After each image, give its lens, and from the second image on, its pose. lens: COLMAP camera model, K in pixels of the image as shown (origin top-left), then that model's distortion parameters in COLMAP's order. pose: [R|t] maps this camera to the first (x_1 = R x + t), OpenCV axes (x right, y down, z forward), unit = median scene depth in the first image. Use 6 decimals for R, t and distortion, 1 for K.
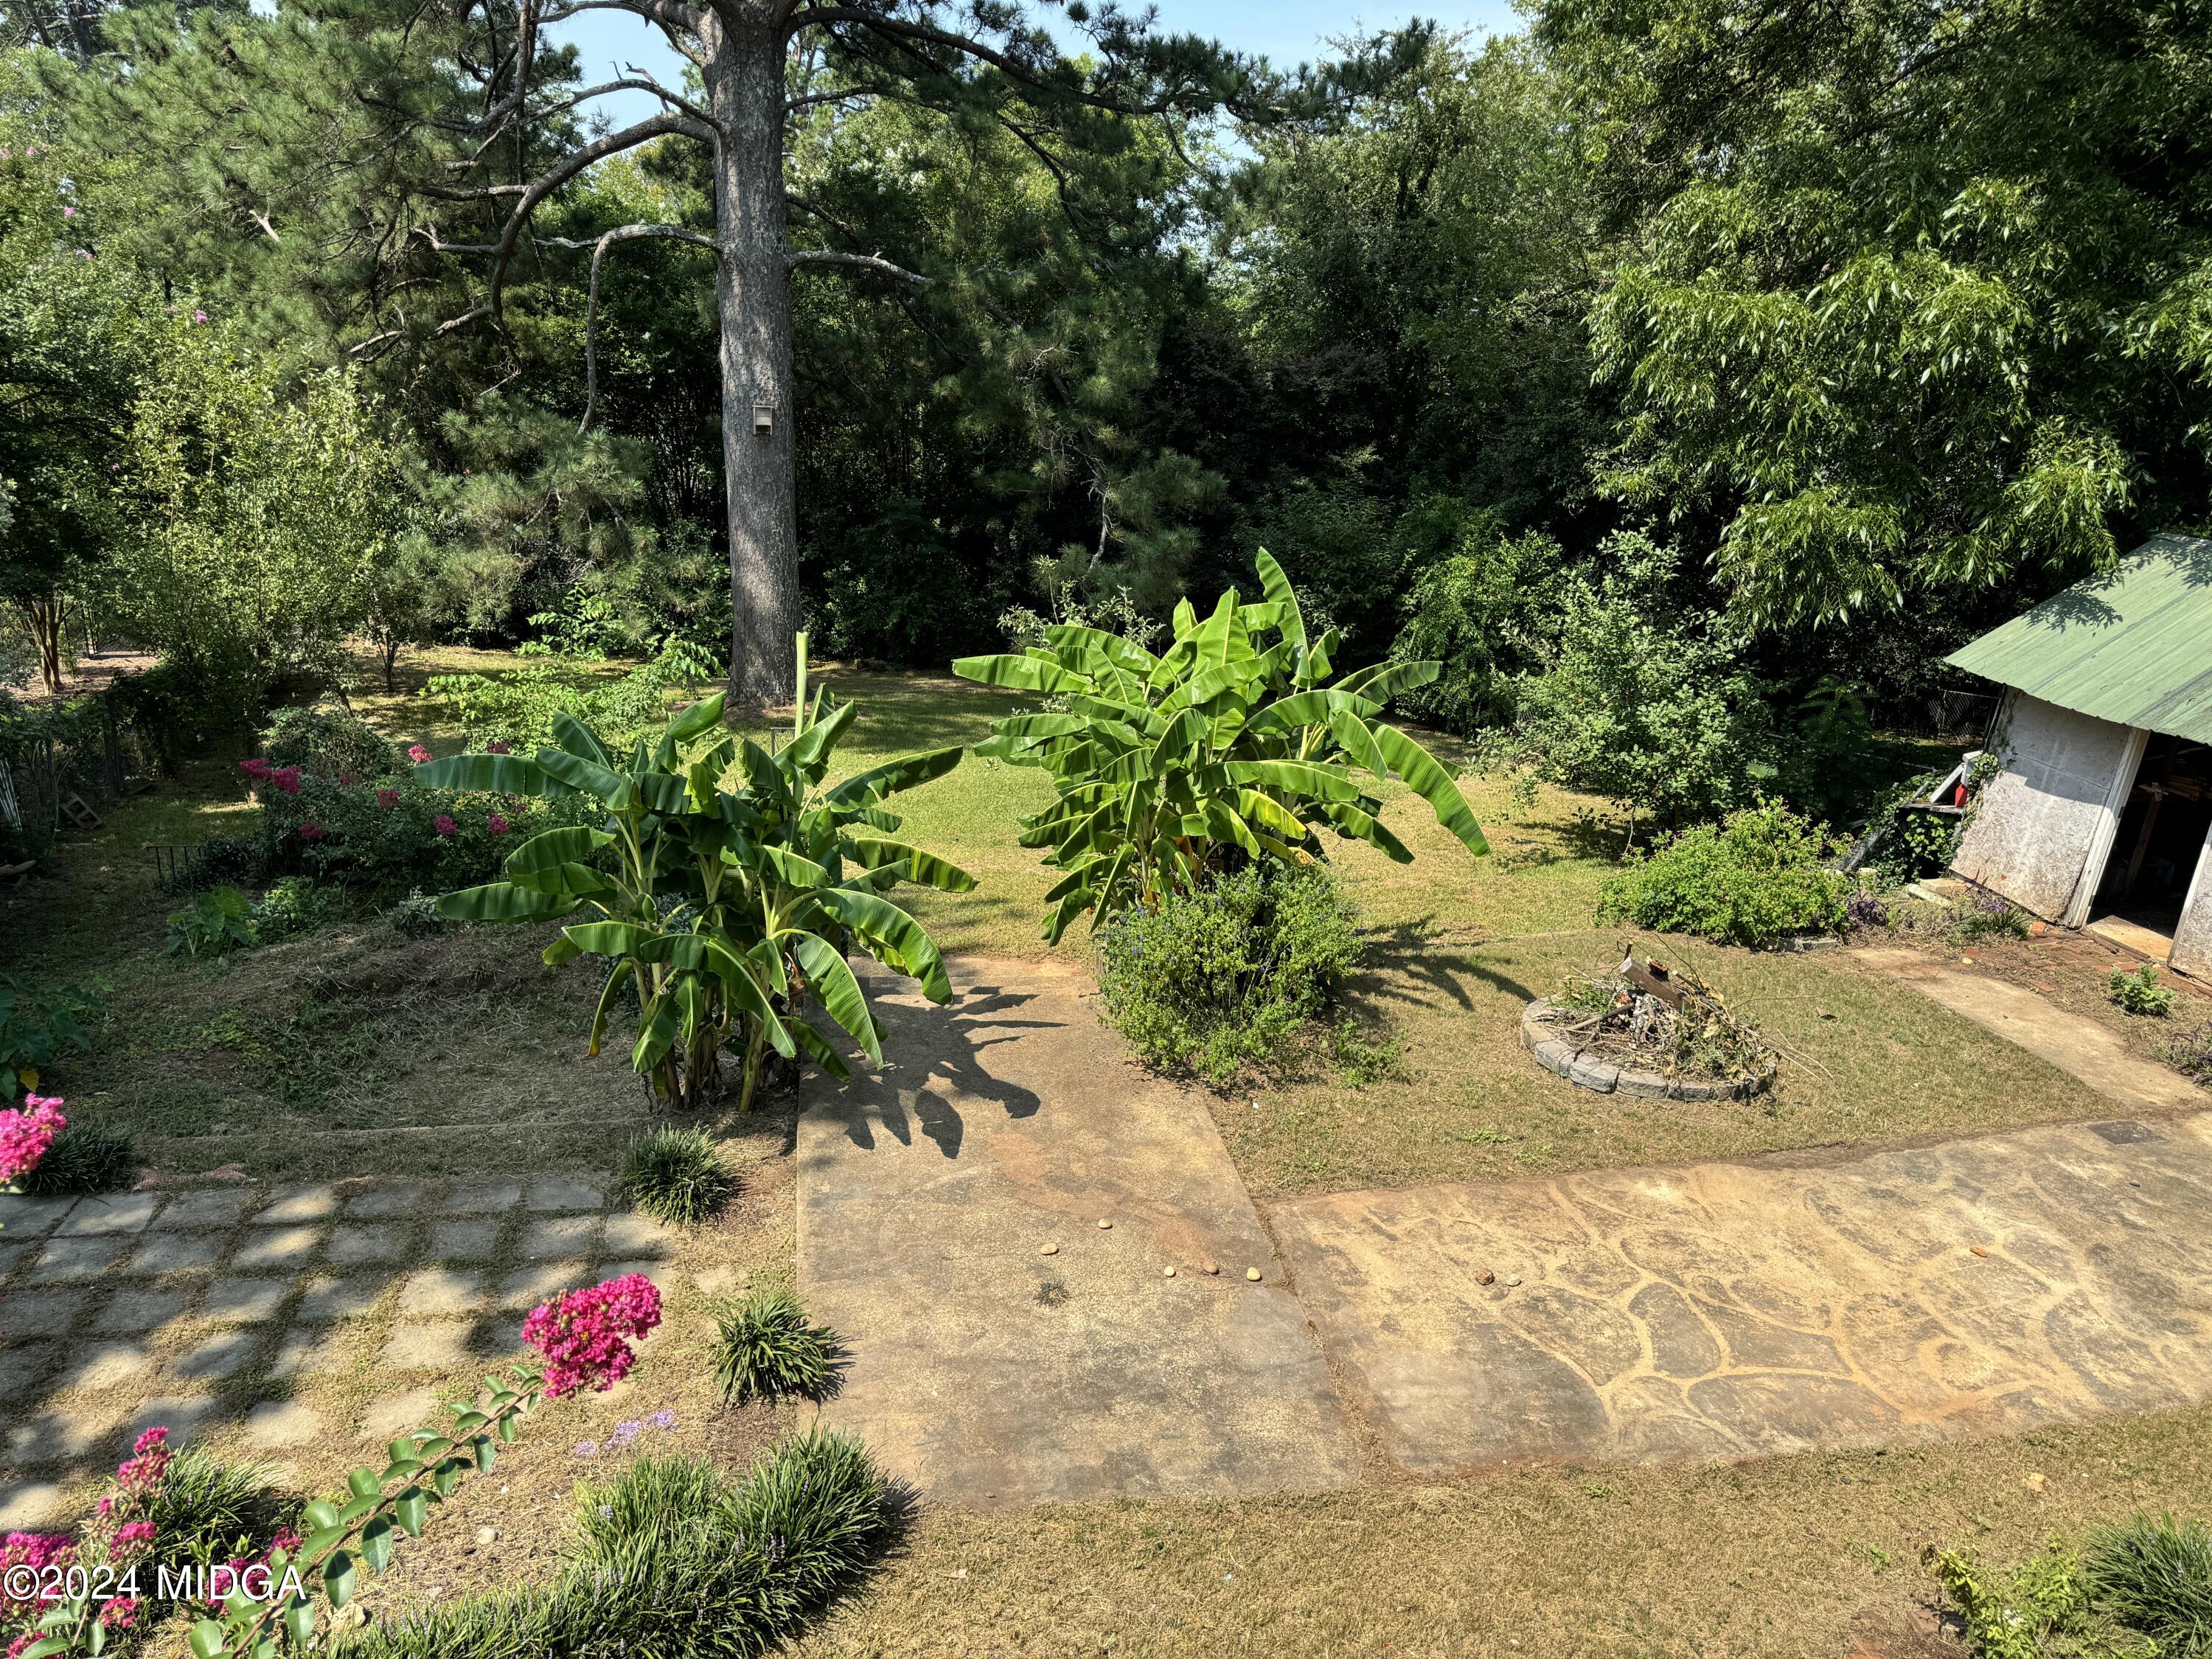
lens RADIAL K [[1581.4, 0, 1145.7], [0, 1581.4, 895.8], [0, 0, 1]] dist [0.070707, -0.087999]
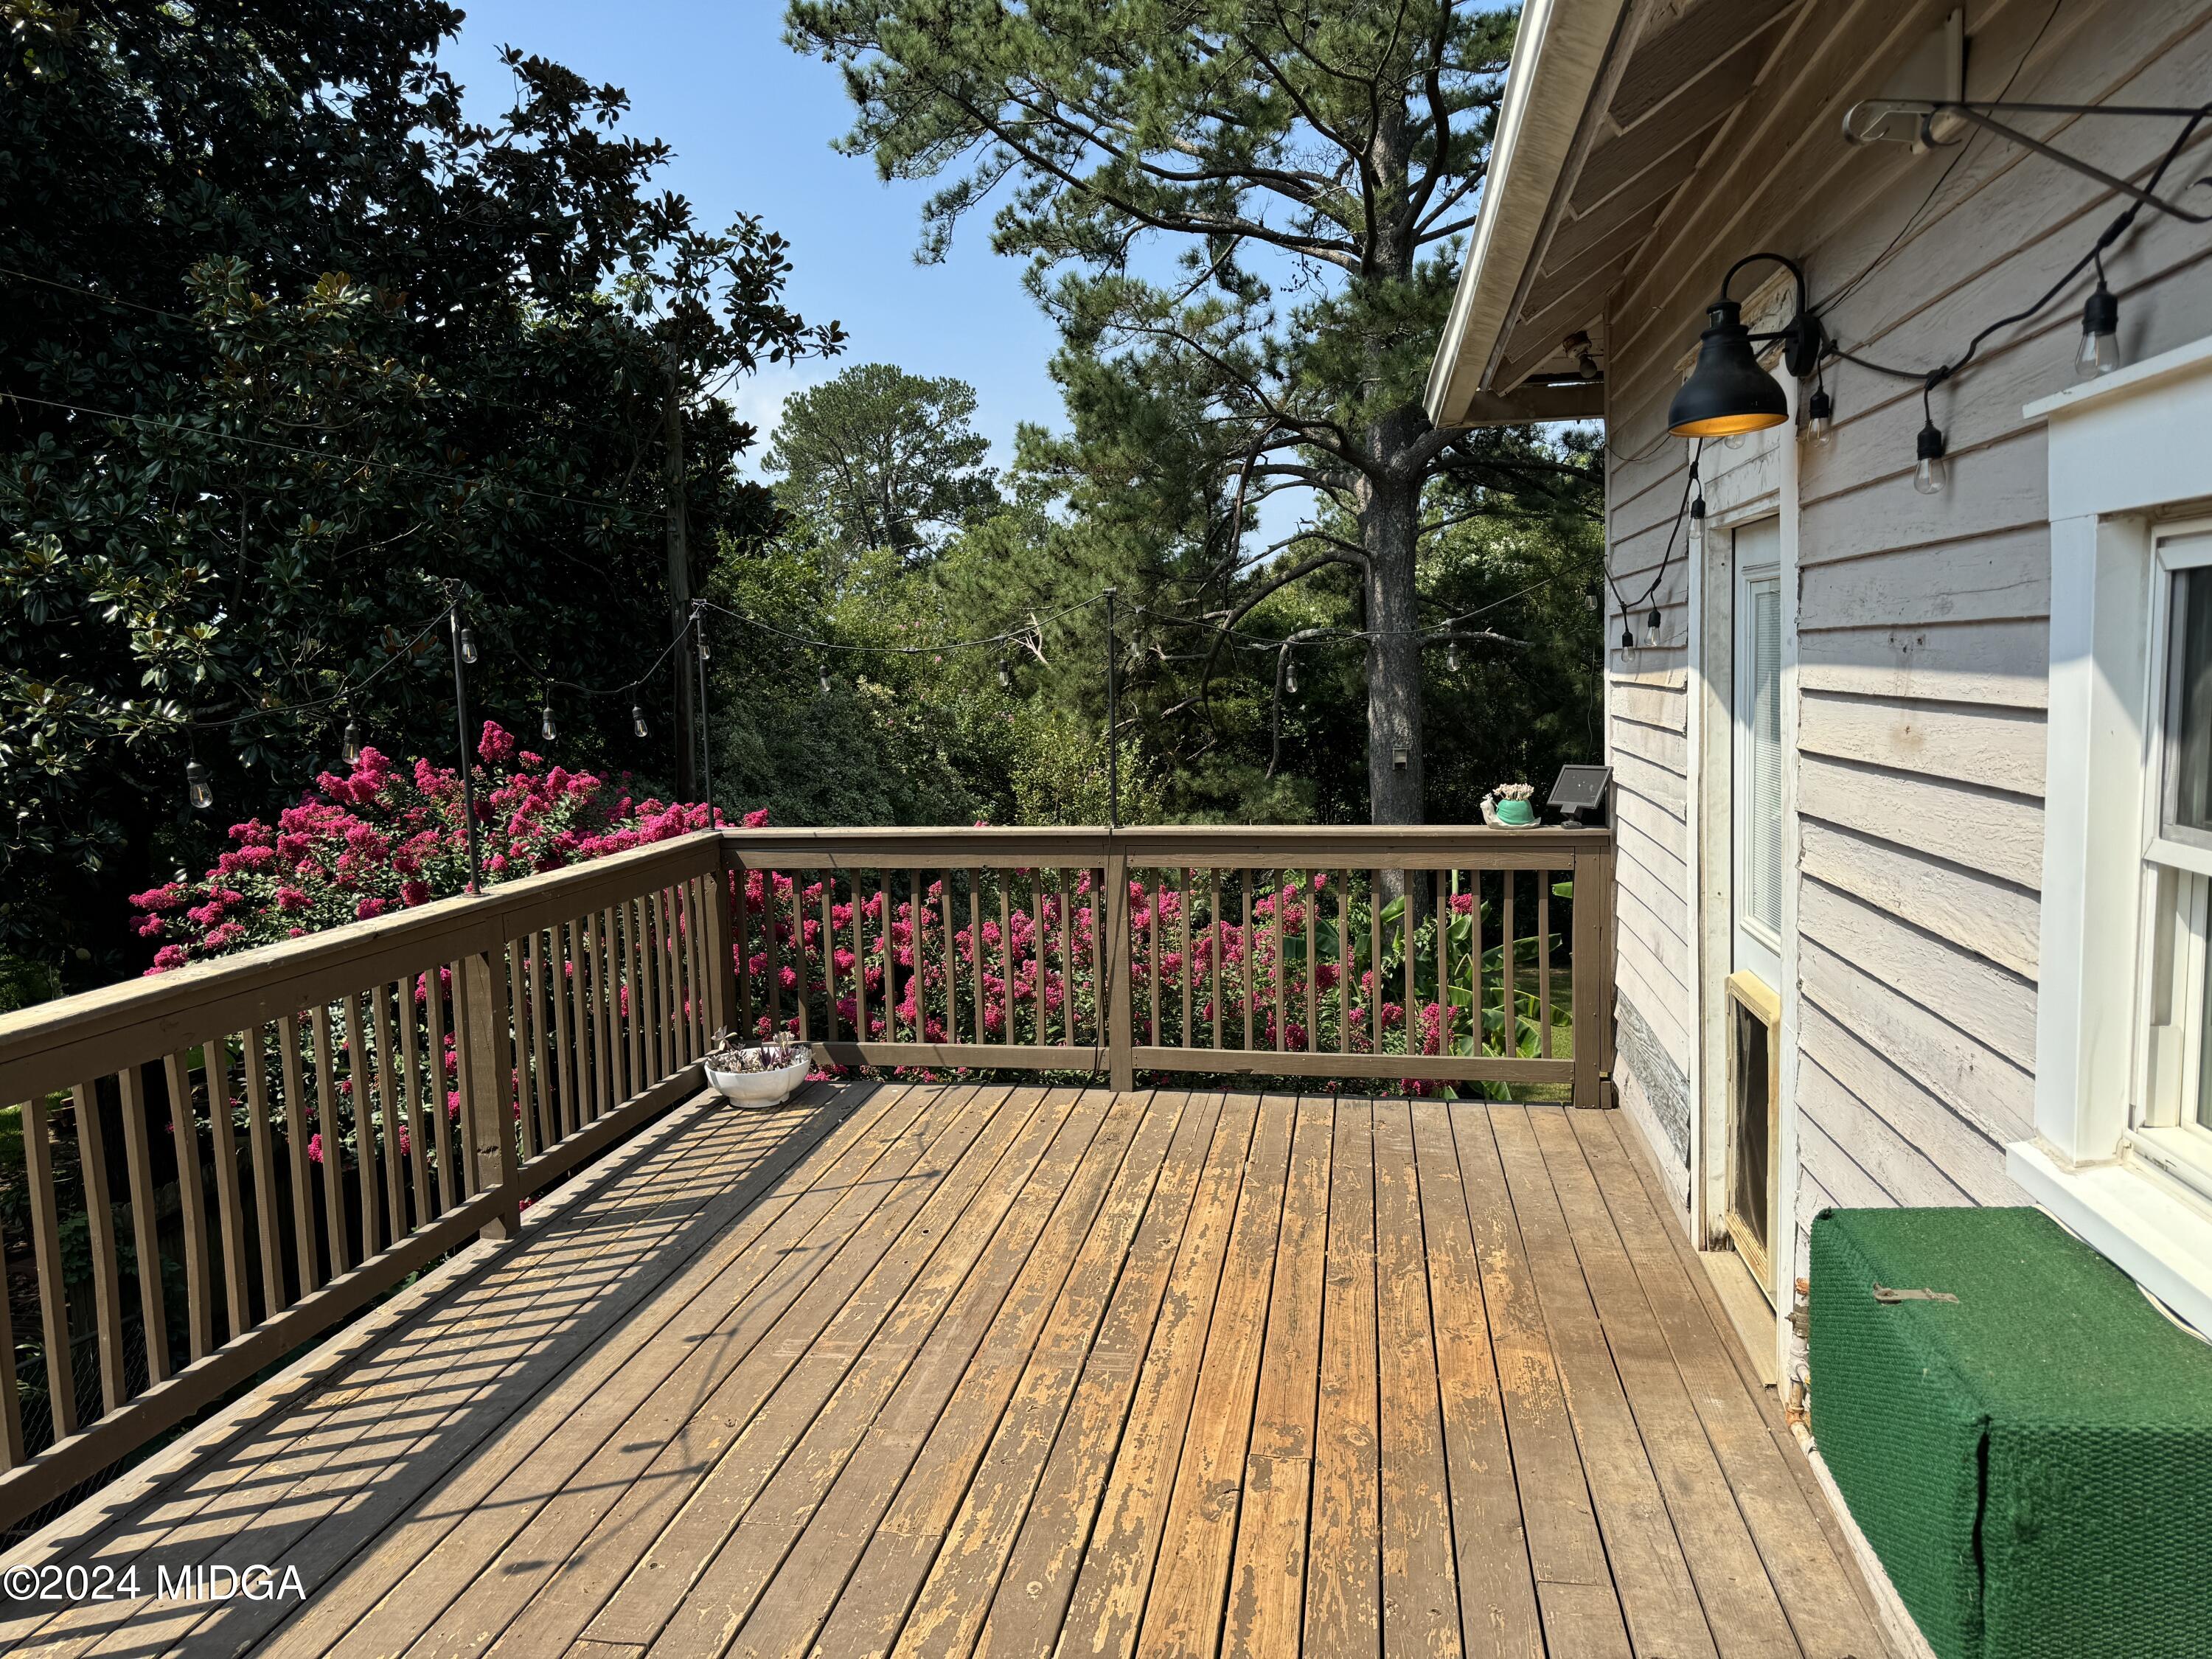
lens RADIAL K [[1581.4, 0, 1111.9], [0, 1581.4, 831.4], [0, 0, 1]] dist [0.070707, -0.087999]
pose [[0.923585, -0.055625, -0.379338, 0.028305], [-0.041167, 0.969310, -0.242368, 0.079568], [0.381178, 0.239464, 0.892950, -0.221026]]
